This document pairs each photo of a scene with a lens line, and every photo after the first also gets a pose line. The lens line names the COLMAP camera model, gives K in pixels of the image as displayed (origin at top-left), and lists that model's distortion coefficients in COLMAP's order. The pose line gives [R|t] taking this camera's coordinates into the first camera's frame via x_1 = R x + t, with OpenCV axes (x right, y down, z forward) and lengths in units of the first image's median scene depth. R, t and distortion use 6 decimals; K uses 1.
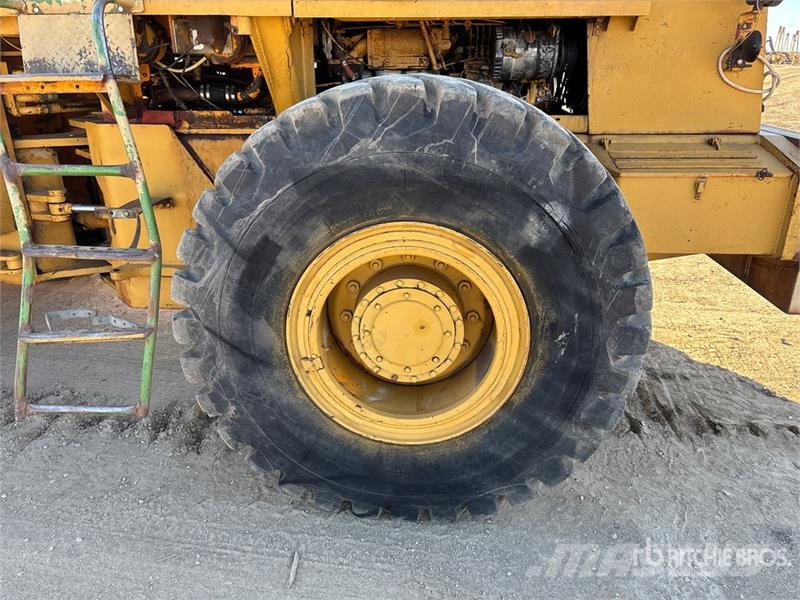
lens RADIAL K [[590.4, 0, 397.9], [0, 590.4, 298.4], [0, 0, 1]] dist [0.042298, -0.058915]
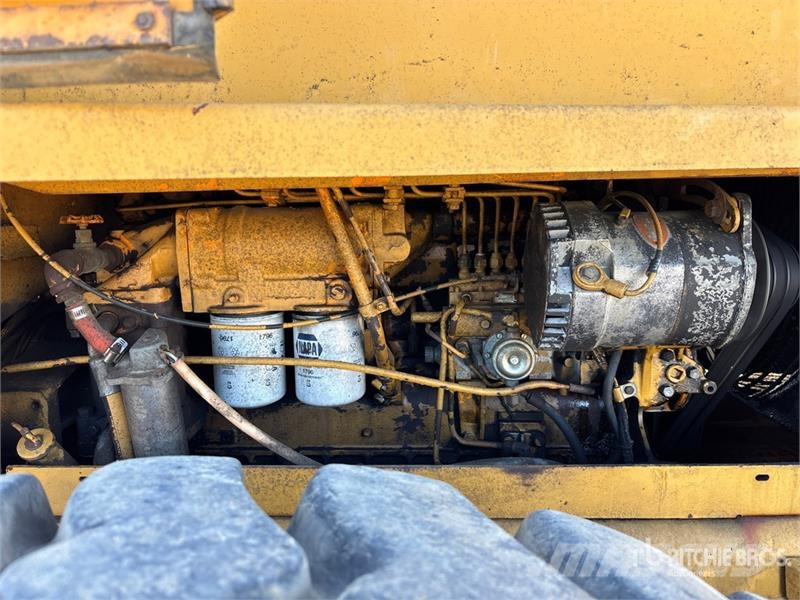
lens RADIAL K [[590.4, 0, 402.4], [0, 590.4, 300.4], [0, 0, 1]] dist [0.042298, -0.058915]
pose [[0.999587, -0.021048, 0.019552, 0.077716], [0.025014, 0.972389, -0.232020, -0.316735], [-0.014129, 0.232413, 0.972515, 0.667126]]
